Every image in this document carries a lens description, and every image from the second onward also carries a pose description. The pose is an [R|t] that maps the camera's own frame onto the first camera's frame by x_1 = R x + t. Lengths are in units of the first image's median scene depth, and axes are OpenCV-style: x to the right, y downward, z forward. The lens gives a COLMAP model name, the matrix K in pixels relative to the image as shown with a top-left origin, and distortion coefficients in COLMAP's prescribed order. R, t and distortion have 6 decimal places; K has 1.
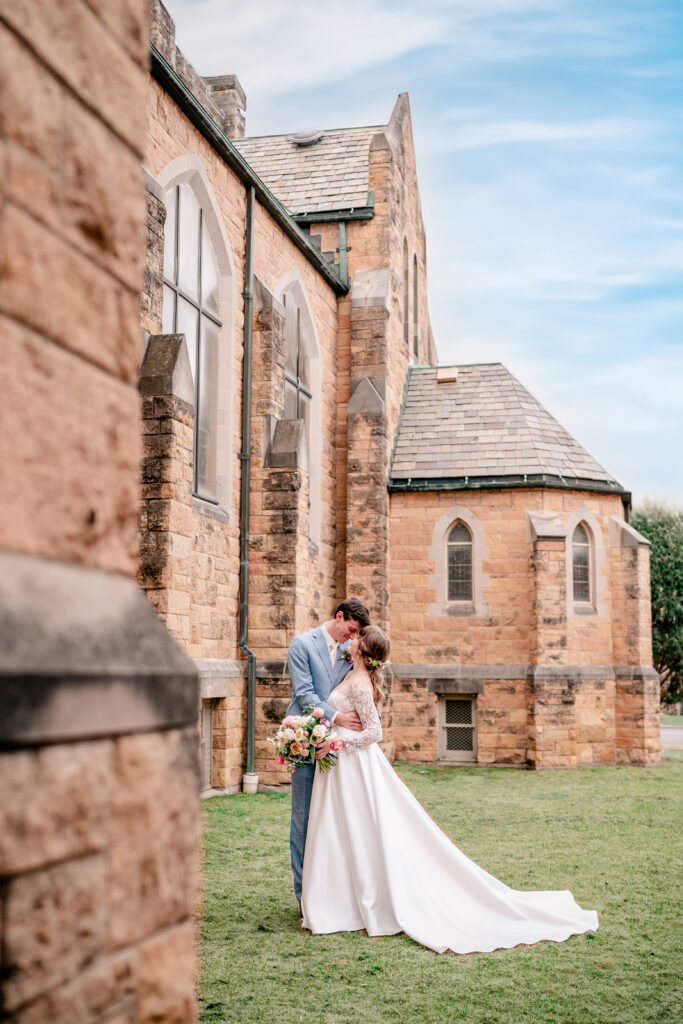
lens RADIAL K [[1364.9, 0, 341.5], [0, 1364.9, 512.0], [0, 0, 1]] dist [-0.023253, -0.017019]
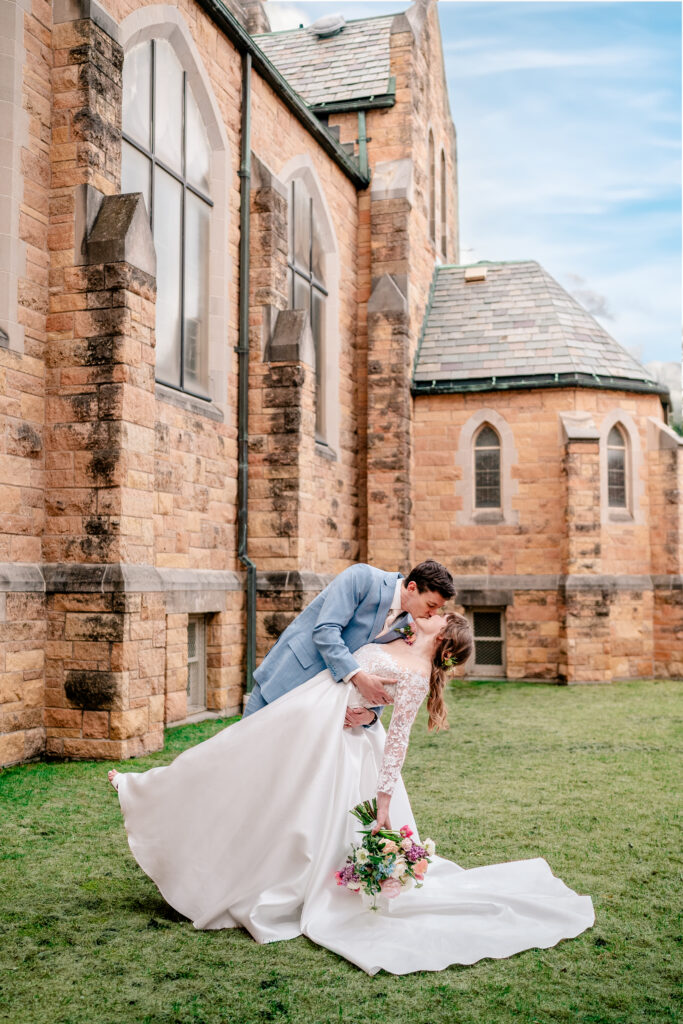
lens RADIAL K [[1267.3, 0, 341.5], [0, 1267.3, 512.0], [0, 0, 1]] dist [-0.021769, 0.070605]
pose [[0.998769, -0.011583, -0.048224, 0.028498], [0.014338, 0.998261, 0.057175, 0.016276], [0.047478, -0.057796, 0.997199, 0.120053]]
